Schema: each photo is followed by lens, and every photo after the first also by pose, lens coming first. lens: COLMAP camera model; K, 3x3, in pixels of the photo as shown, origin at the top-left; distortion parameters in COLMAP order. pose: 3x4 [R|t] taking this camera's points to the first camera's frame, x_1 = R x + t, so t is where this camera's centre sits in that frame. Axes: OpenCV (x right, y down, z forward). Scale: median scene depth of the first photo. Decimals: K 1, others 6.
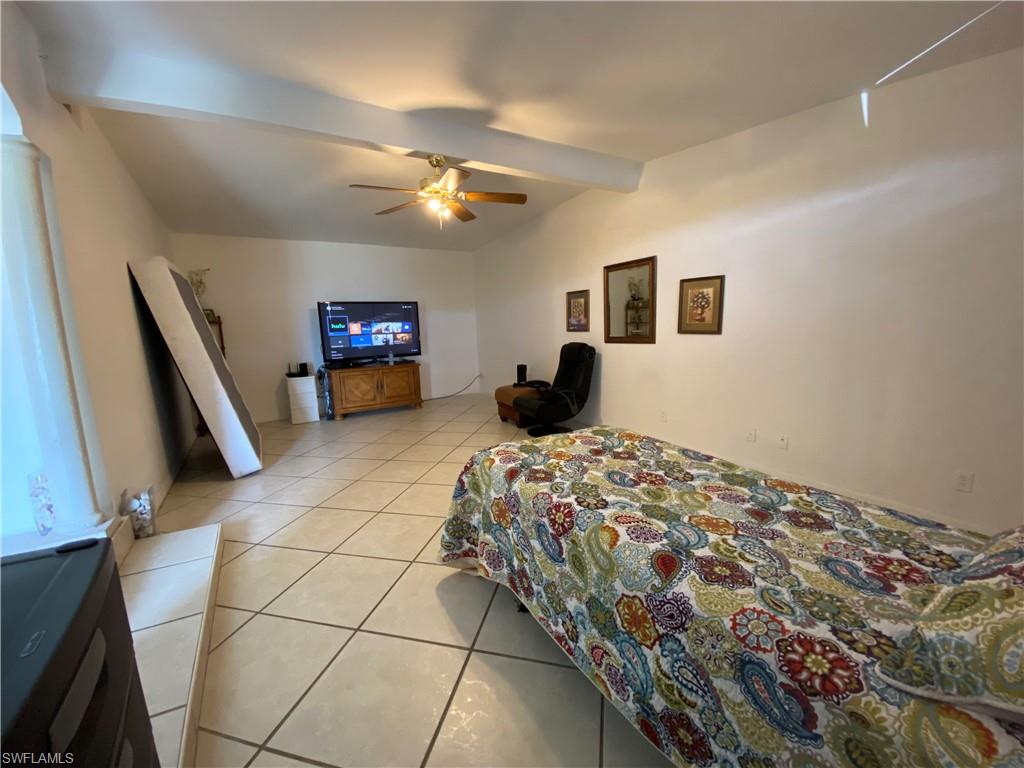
lens RADIAL K [[413.2, 0, 512.0], [0, 413.2, 384.0], [0, 0, 1]] dist [0.013465, -0.000109]
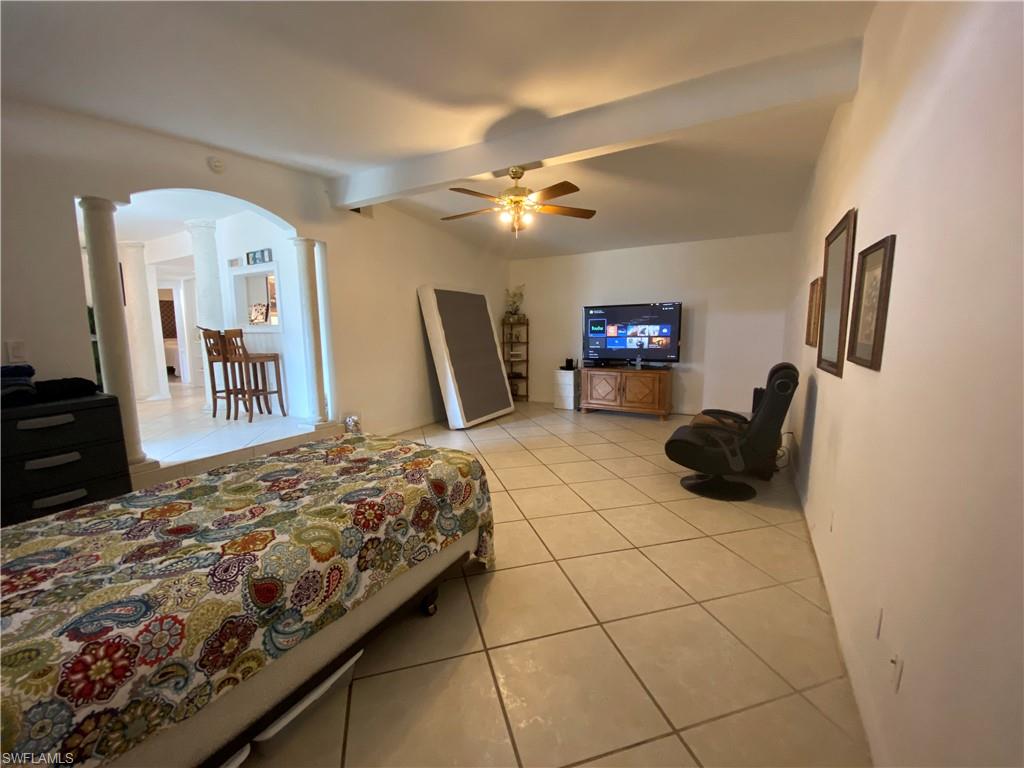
lens RADIAL K [[414.3, 0, 512.0], [0, 414.3, 384.0], [0, 0, 1]] dist [0.001565, -0.000017]
pose [[0.477459, 0.137022, -0.867905, 0.428062], [-0.135228, 0.987457, 0.081503, -0.052791], [0.868186, 0.078450, 0.489999, 0.281050]]
